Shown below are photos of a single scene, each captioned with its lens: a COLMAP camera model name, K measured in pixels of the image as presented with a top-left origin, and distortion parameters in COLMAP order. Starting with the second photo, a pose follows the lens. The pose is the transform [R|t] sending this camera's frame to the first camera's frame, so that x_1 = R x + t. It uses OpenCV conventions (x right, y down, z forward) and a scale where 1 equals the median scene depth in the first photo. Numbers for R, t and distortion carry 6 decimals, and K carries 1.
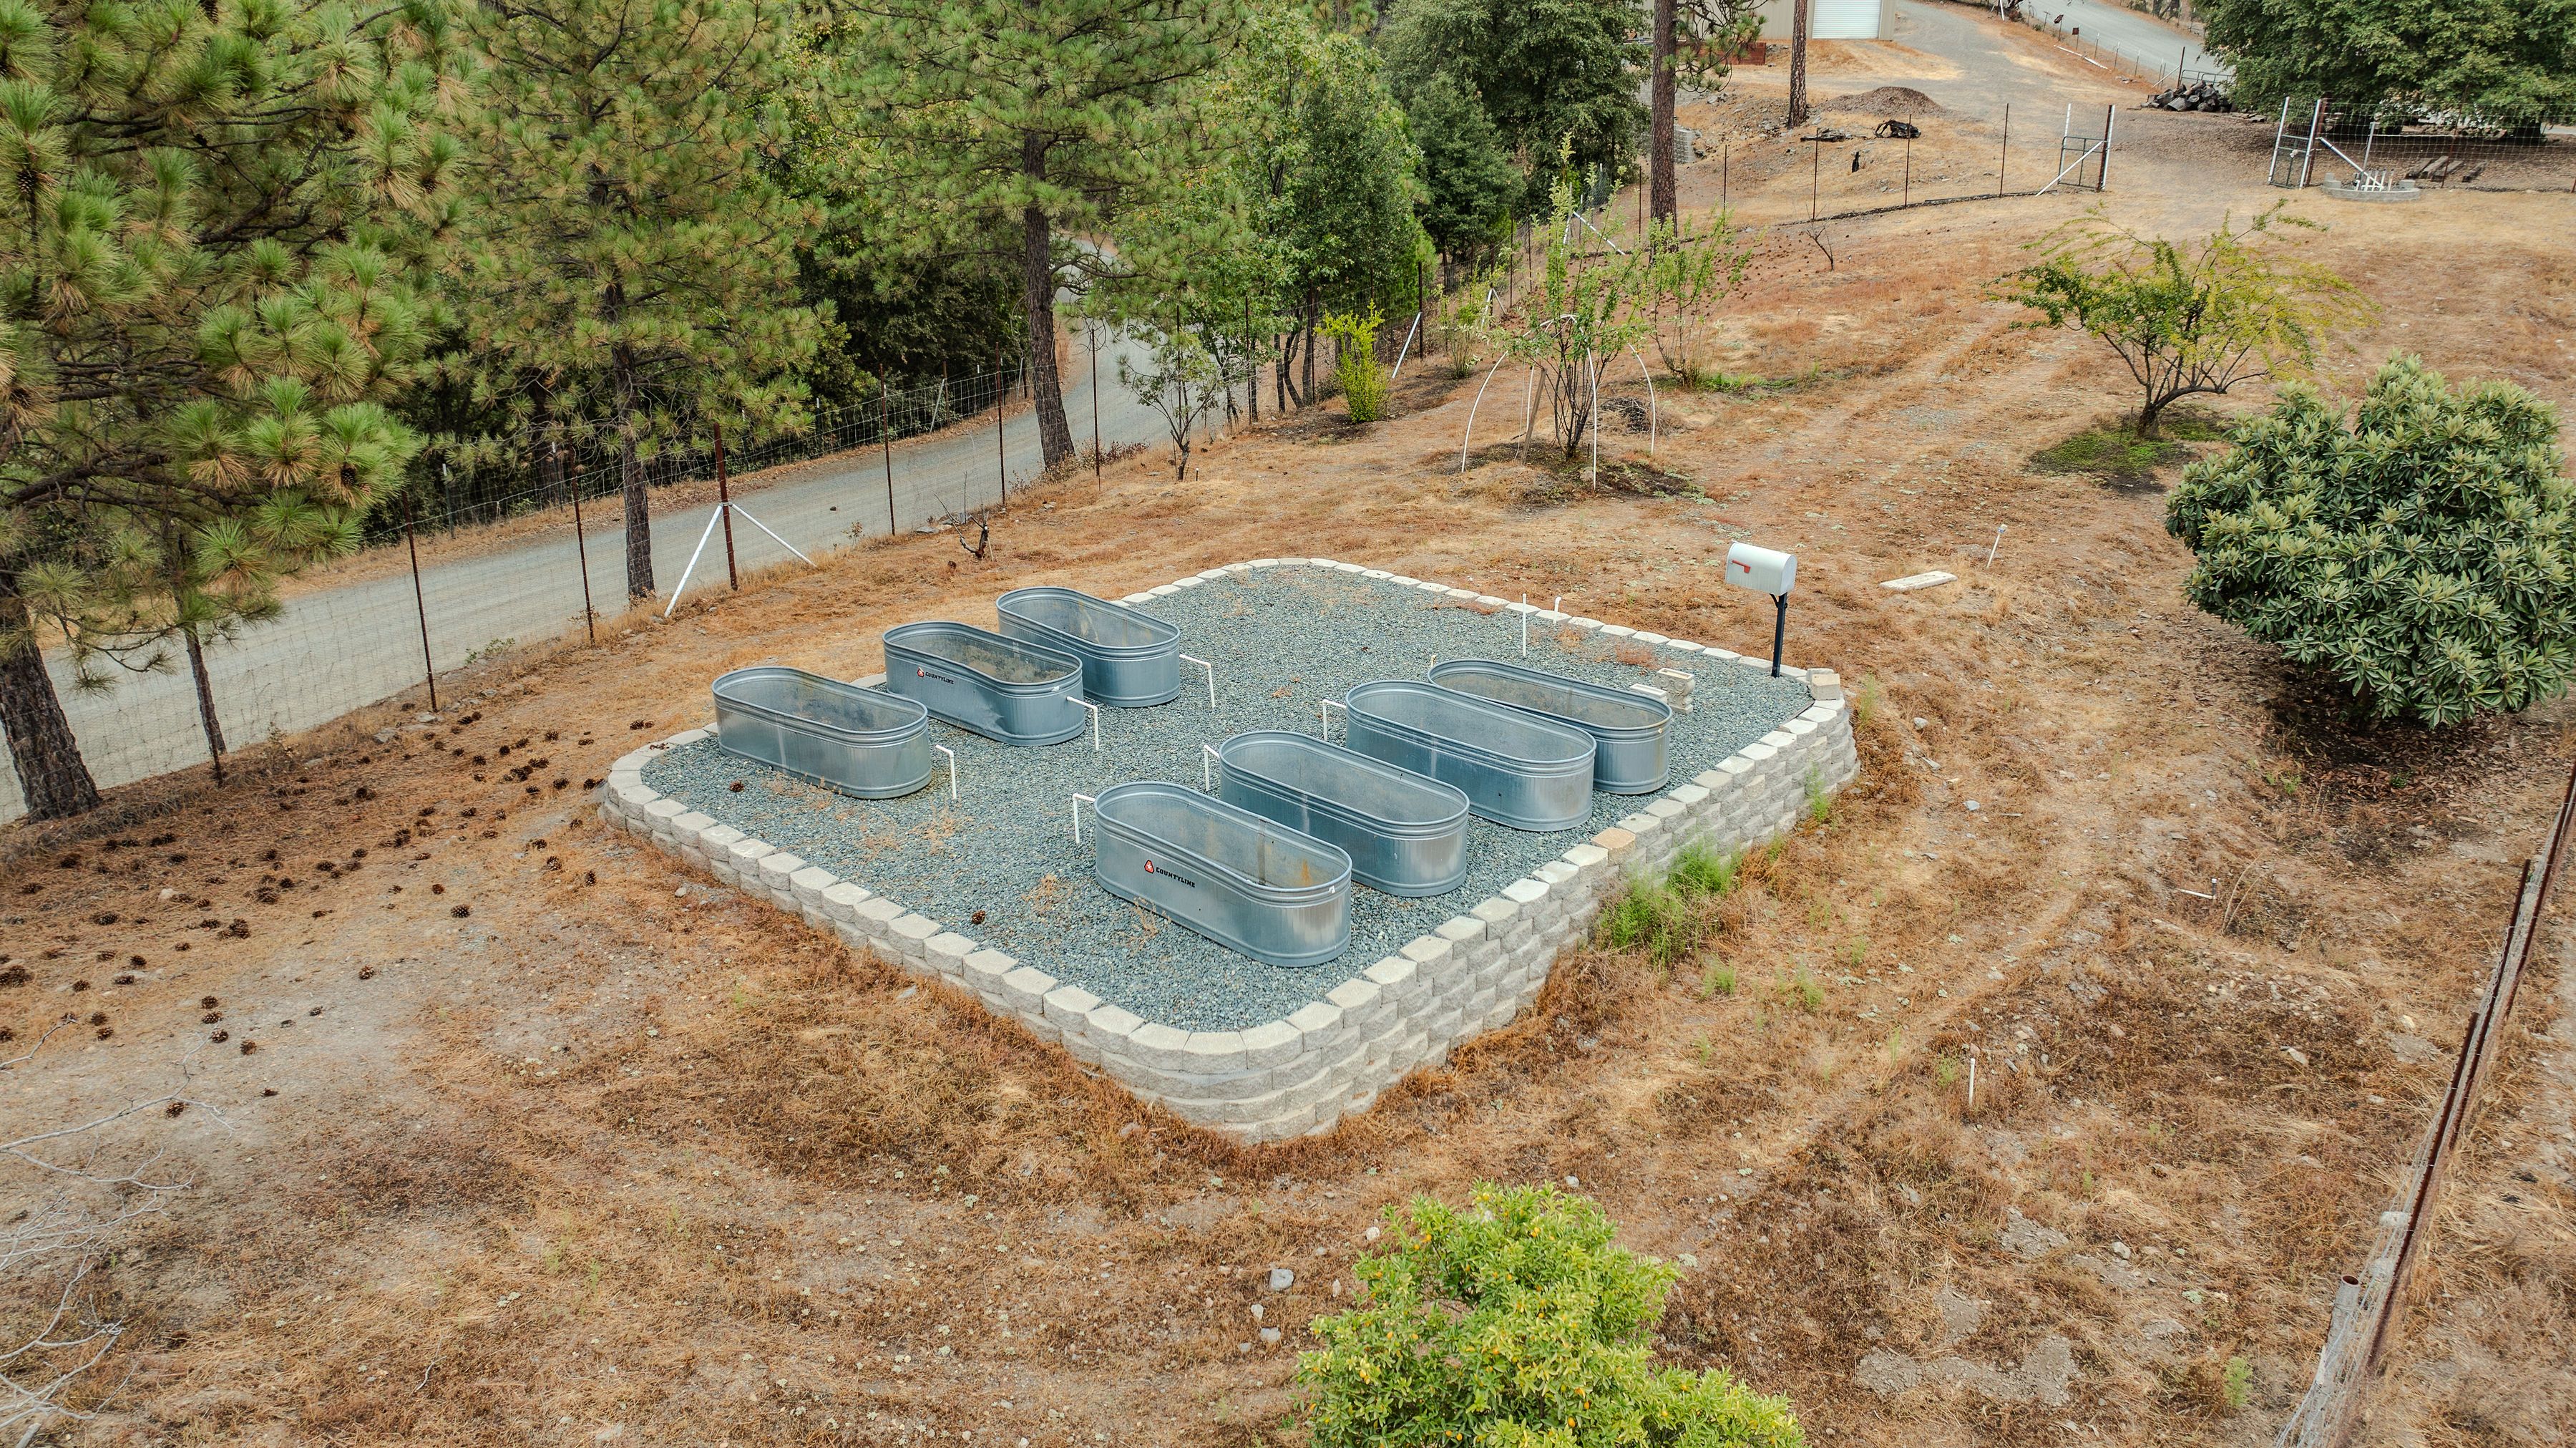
lens RADIAL K [[1802.5, 0, 1299.1], [0, 1802.5, 696.5], [0, 0, 1]] dist [-0.056438, 0.073971]
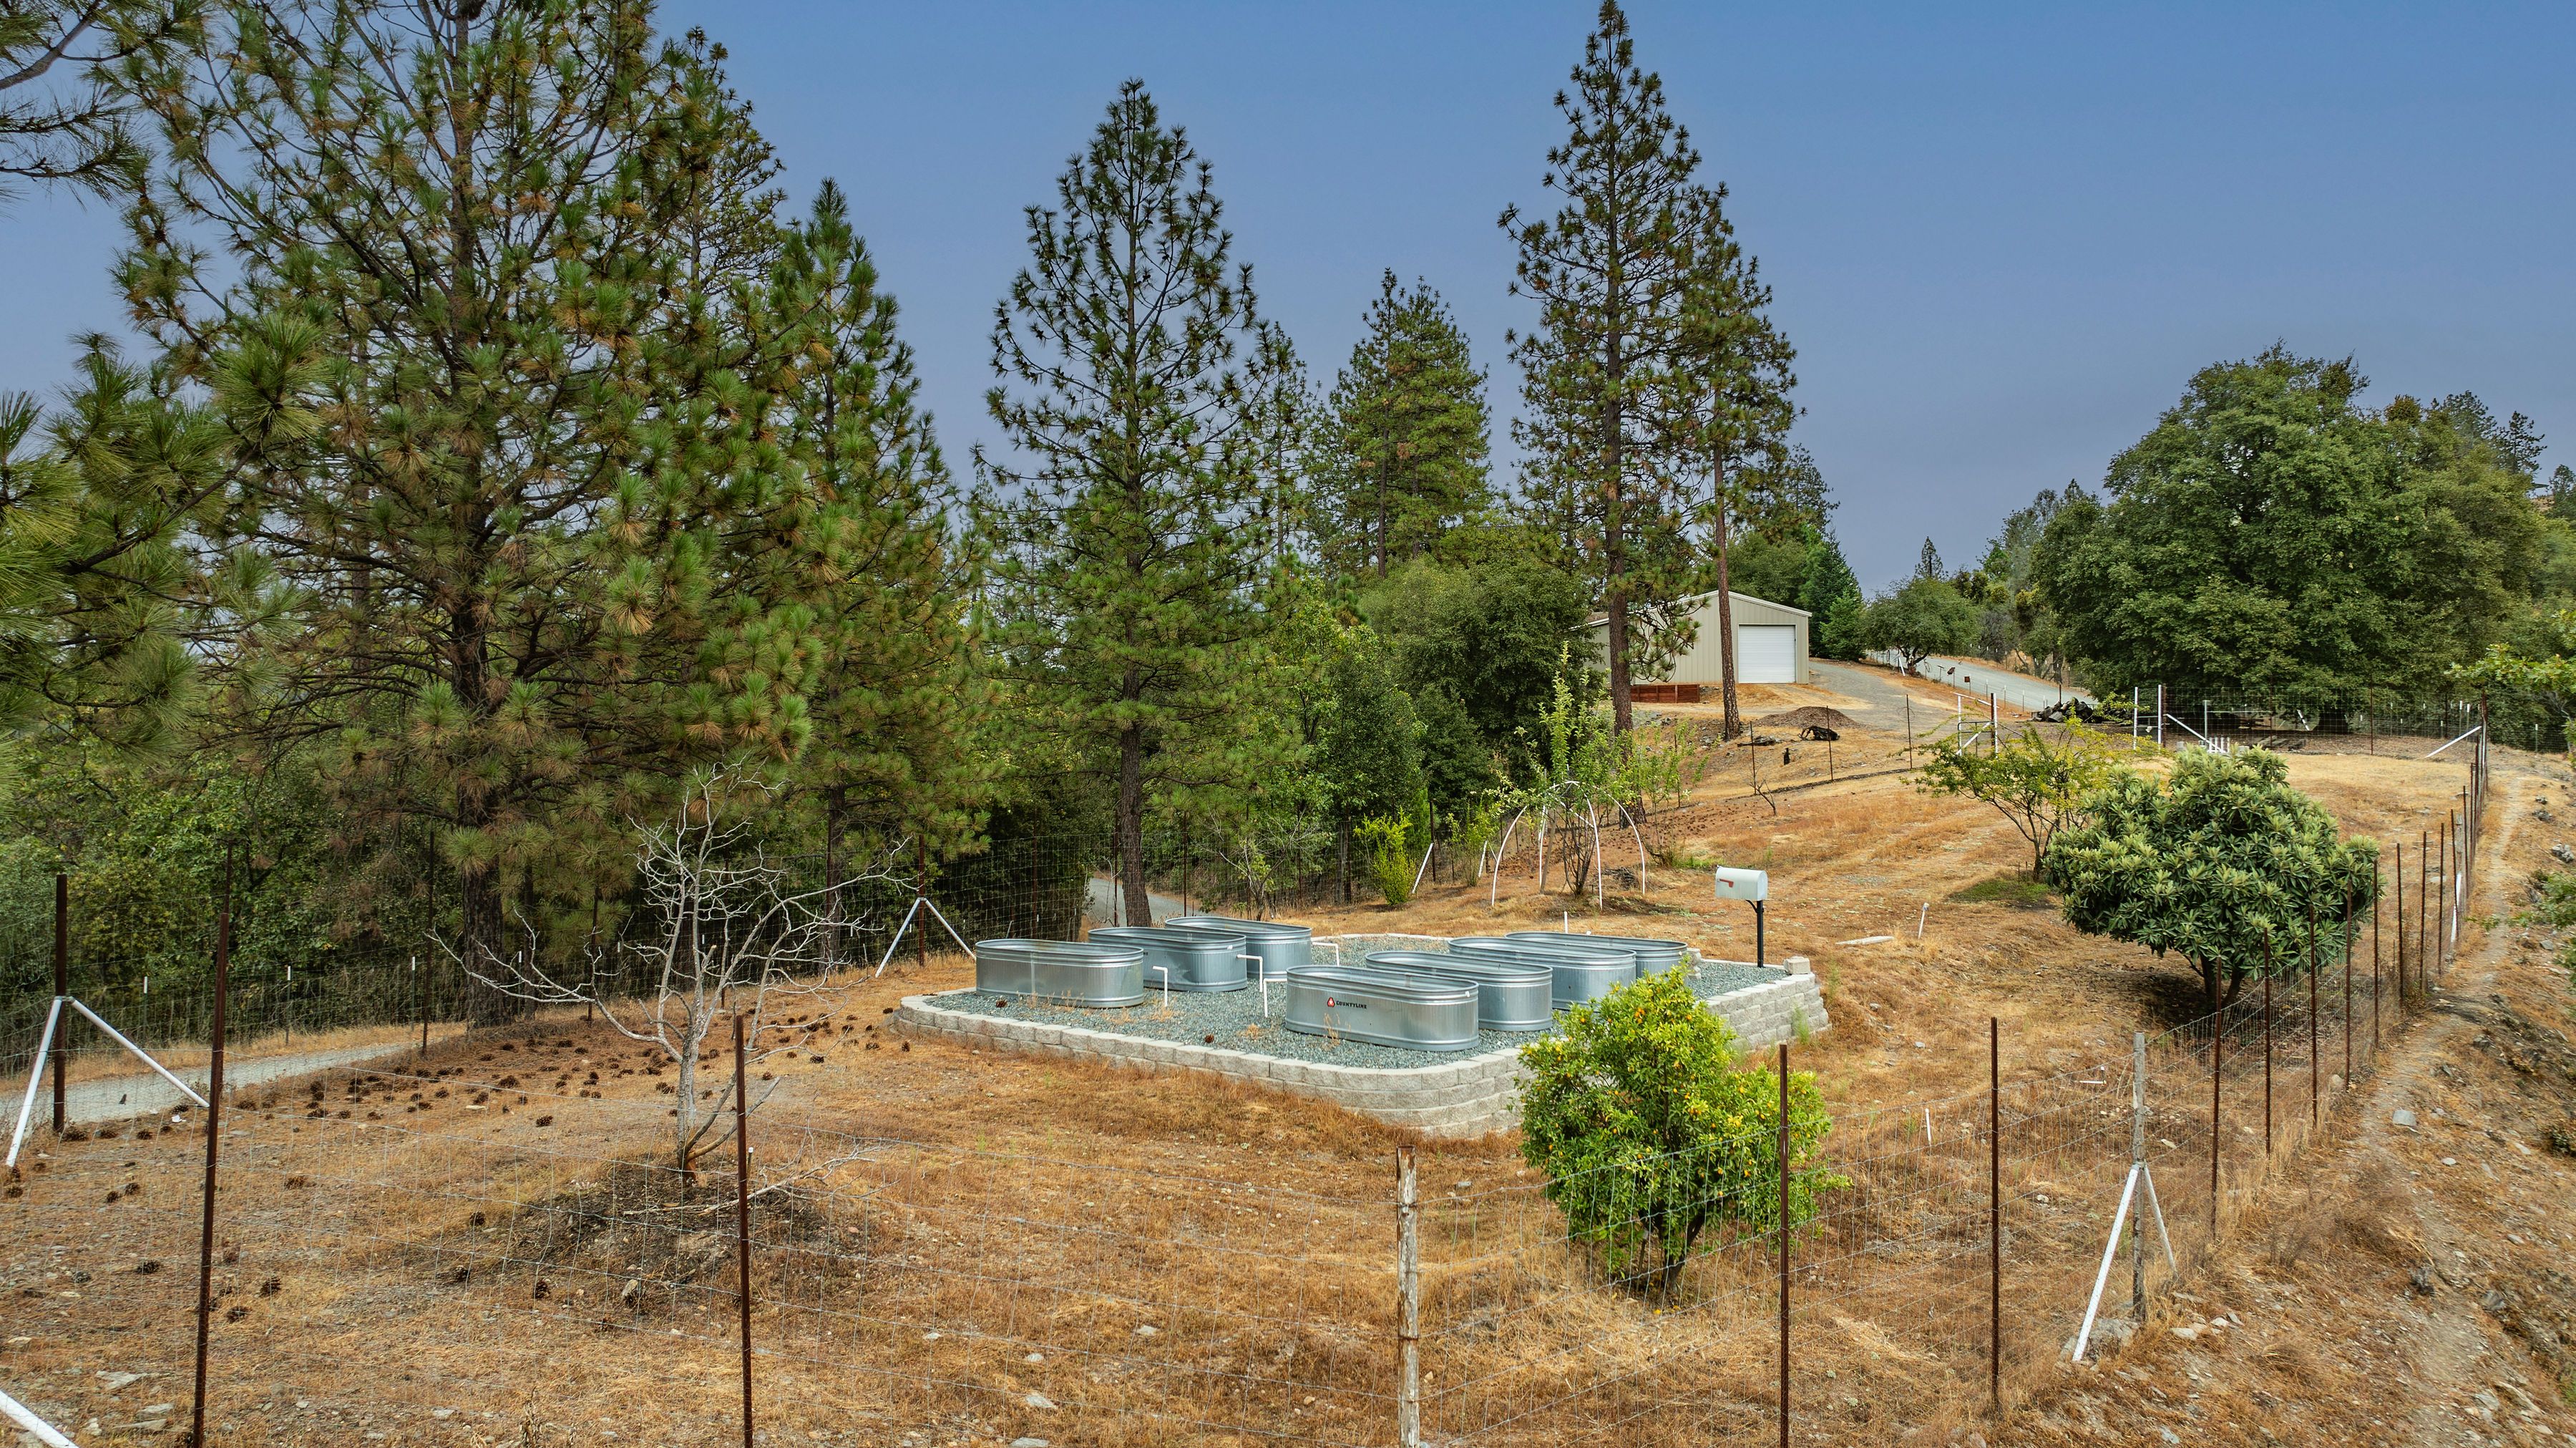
lens RADIAL K [[1798.8, 0, 1288.0], [0, 1798.8, 724.0], [0, 0, 1]] dist [-0.024515, 0.006041]
pose [[0.999831, -0.003726, 0.017998, -0.099863], [0.009903, 0.934159, -0.356720, 0.276703], [-0.015484, 0.356838, 0.934038, -0.276494]]
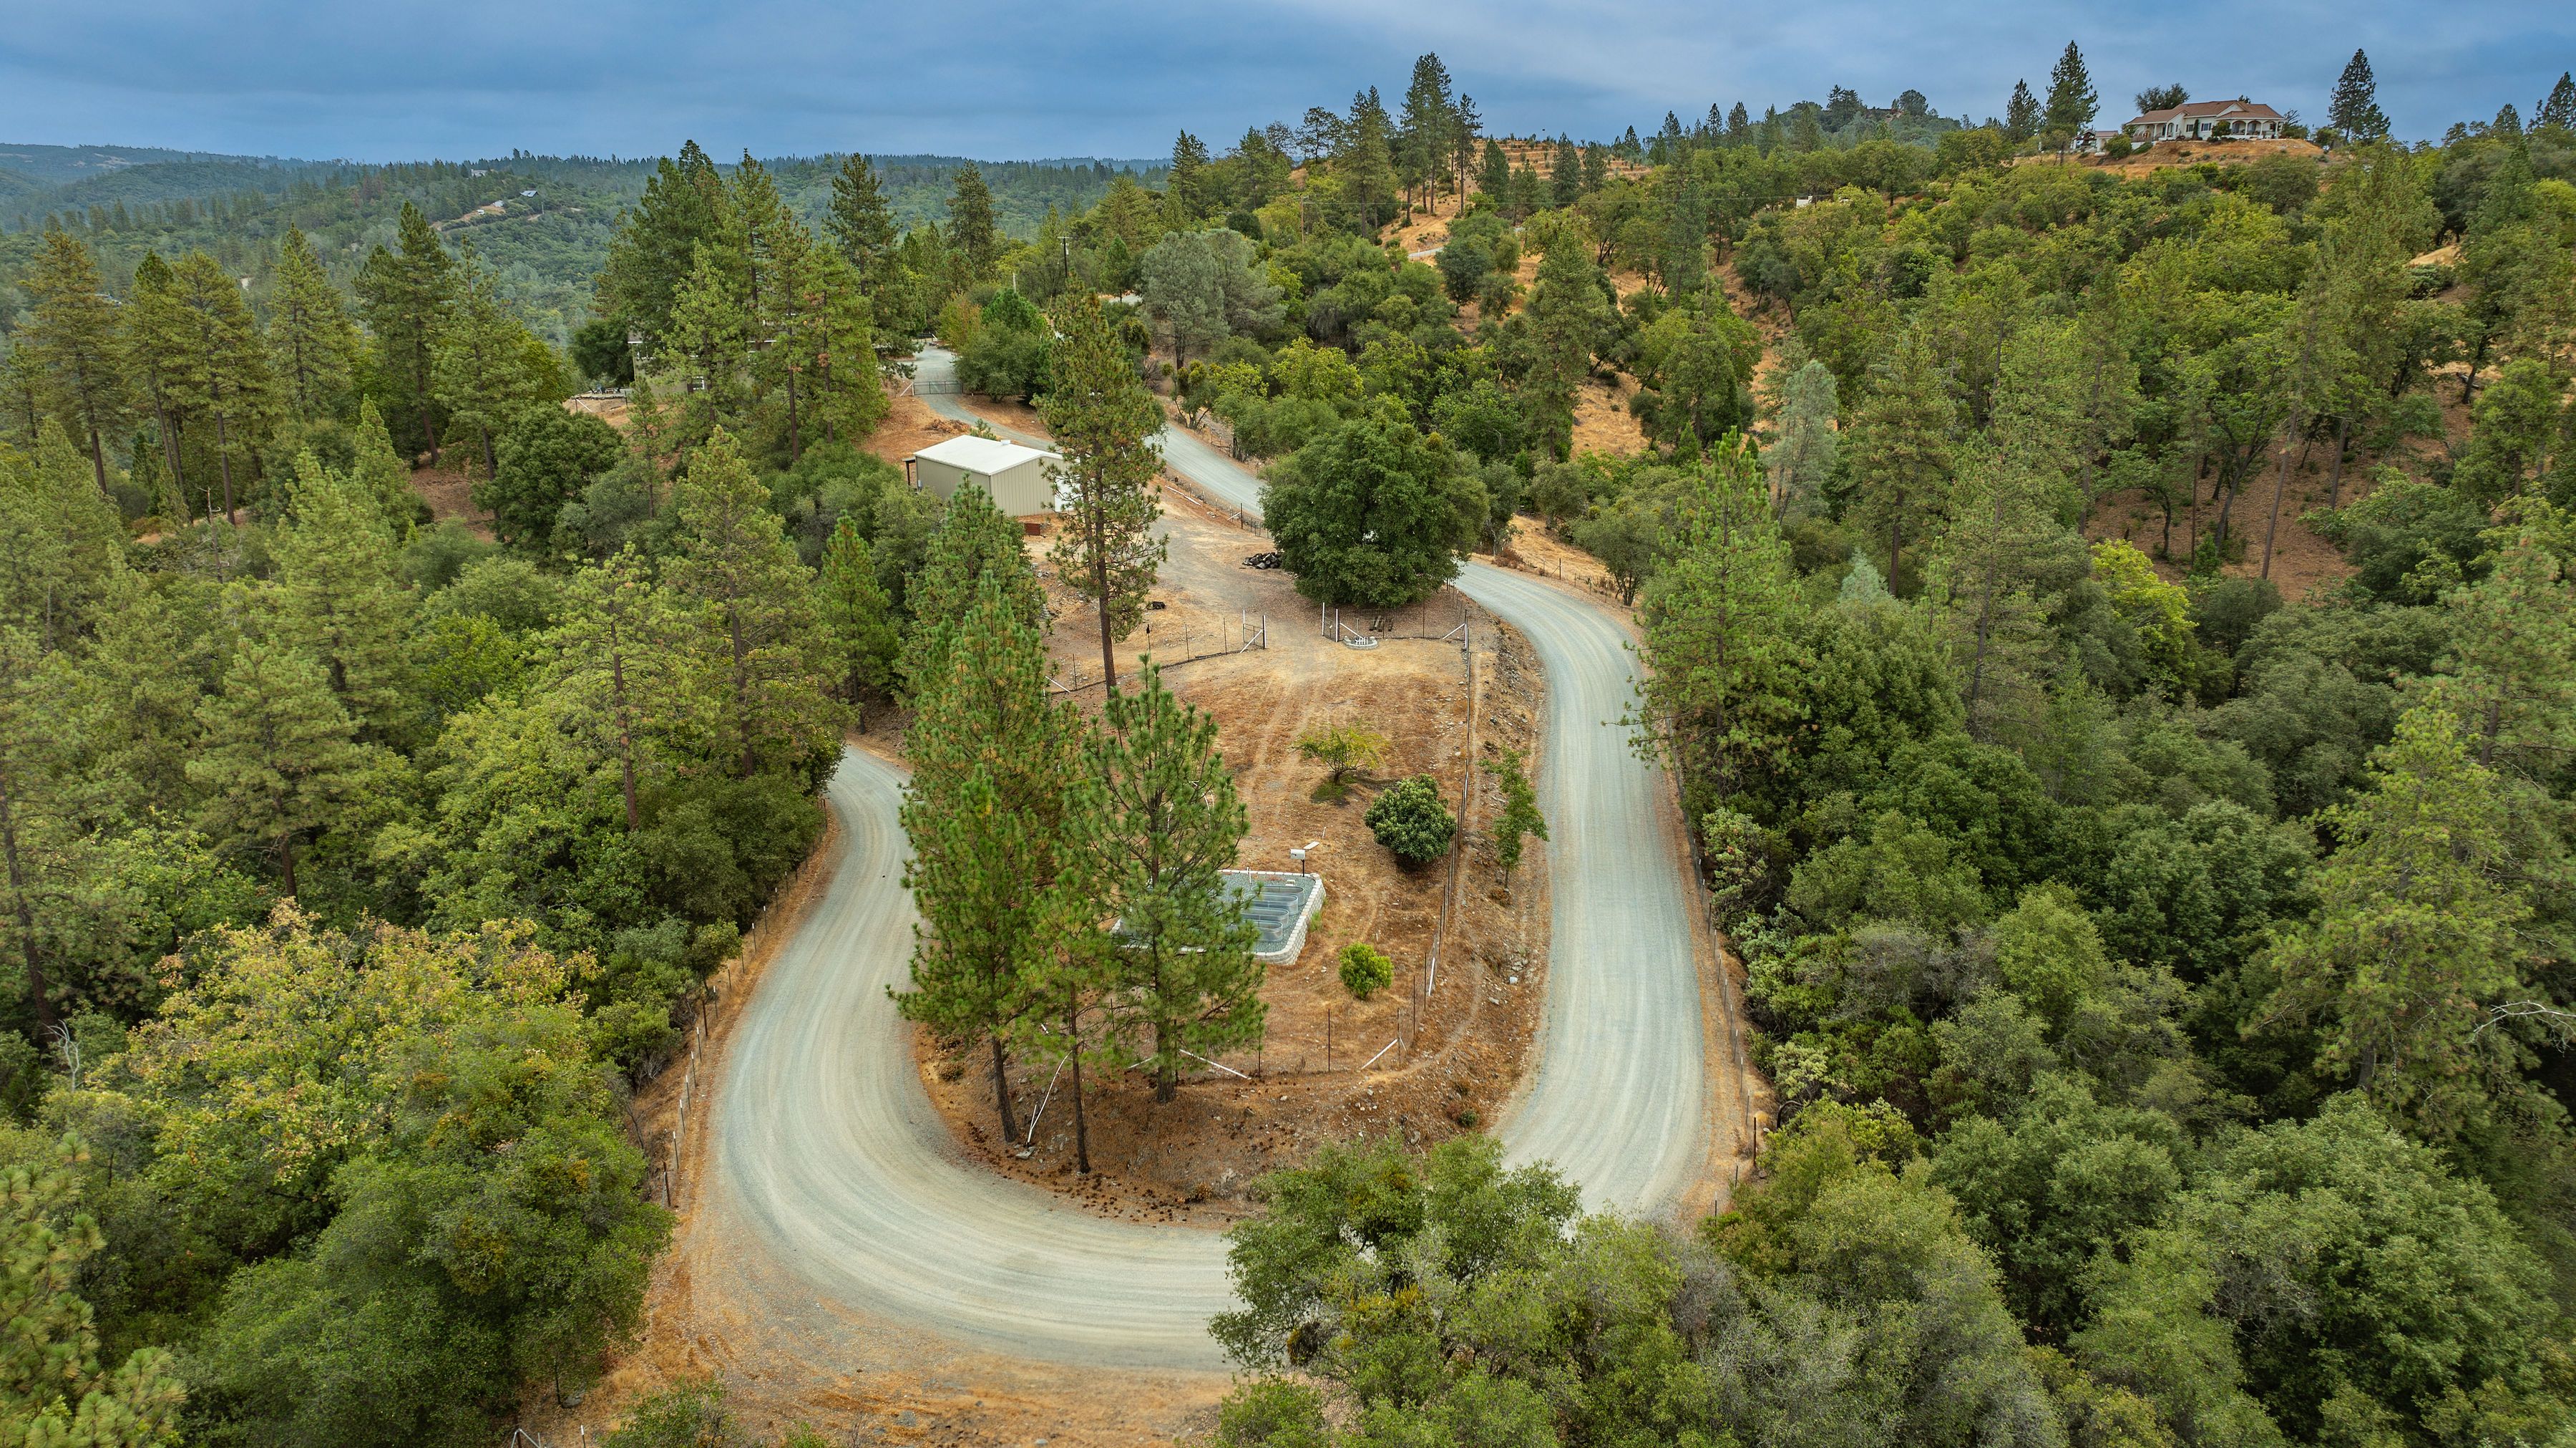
lens RADIAL K [[1798.8, 0, 1288.0], [0, 1798.8, 724.0], [0, 0, 1]] dist [-0.024515, 0.006041]
pose [[0.860336, -0.142894, 0.489288, -1.849970], [0.184256, 0.982176, -0.037145, -0.218800], [-0.475259, 0.122111, 0.871331, -2.851330]]
